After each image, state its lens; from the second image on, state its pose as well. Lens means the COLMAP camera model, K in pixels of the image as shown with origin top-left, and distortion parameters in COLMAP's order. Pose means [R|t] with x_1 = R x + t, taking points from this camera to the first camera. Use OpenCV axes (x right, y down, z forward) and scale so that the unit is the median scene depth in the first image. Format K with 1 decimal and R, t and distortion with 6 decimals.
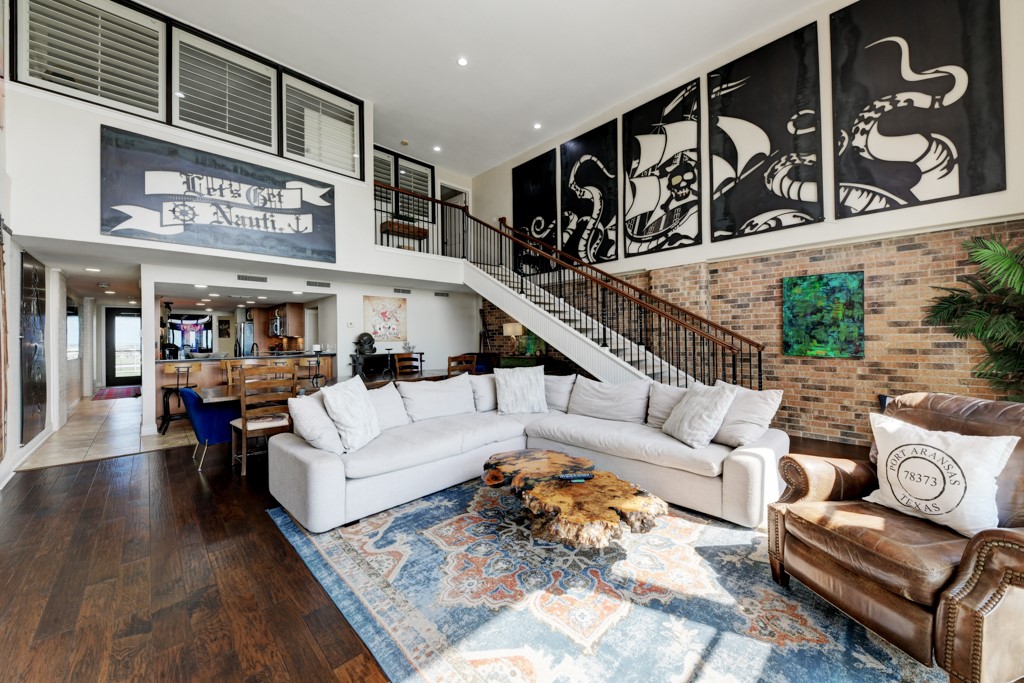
lens RADIAL K [[372.4, 0, 517.6], [0, 372.4, 331.6], [0, 0, 1]] dist [0.019758, -0.010230]
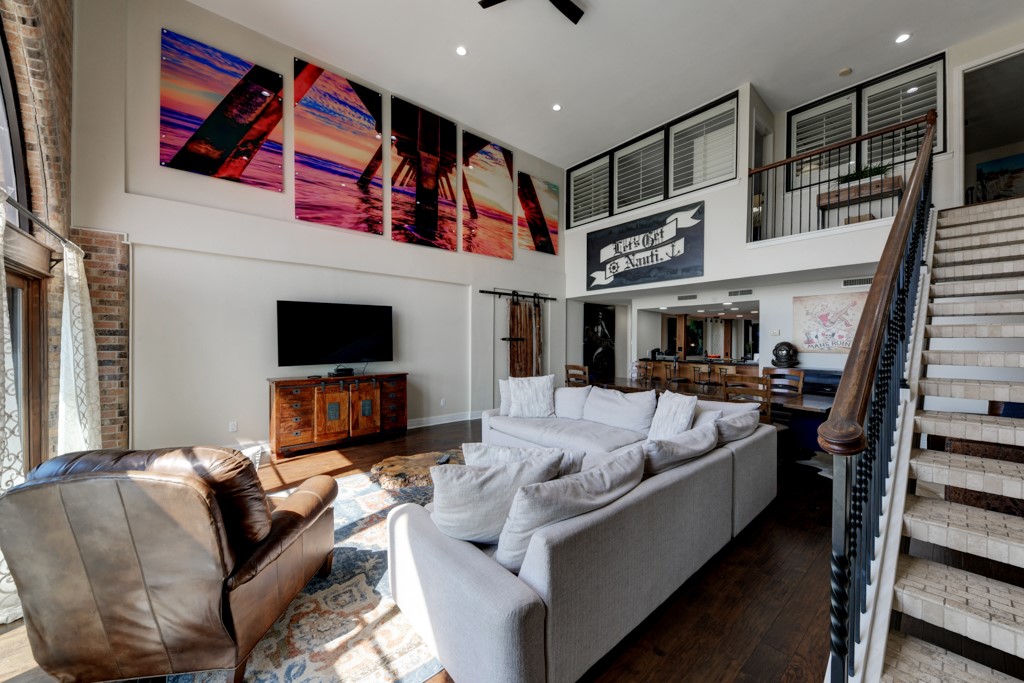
lens RADIAL K [[380.1, 0, 522.7], [0, 380.1, 345.6], [0, 0, 1]] dist [0.000002, -0.000107]
pose [[-0.078786, 0.022126, -0.996646, 0.619089], [0.012495, 0.999697, 0.021206, -0.017096], [0.996813, -0.010783, -0.079038, 0.587452]]
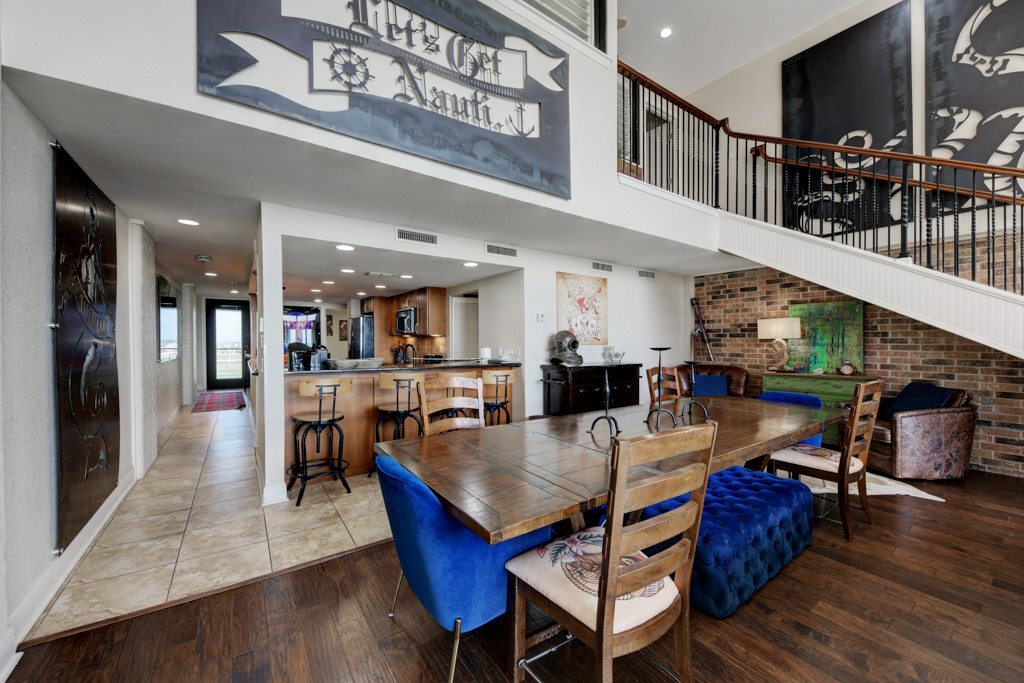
lens RADIAL K [[389.0, 0, 517.4], [0, 389.0, 344.8], [0, 0, 1]] dist [0.012620, -0.006623]
pose [[0.987429, 0.017907, -0.157044, -0.474775], [-0.013779, 0.999531, 0.027337, 0.012715], [0.157460, -0.024829, 0.987213, 0.429141]]
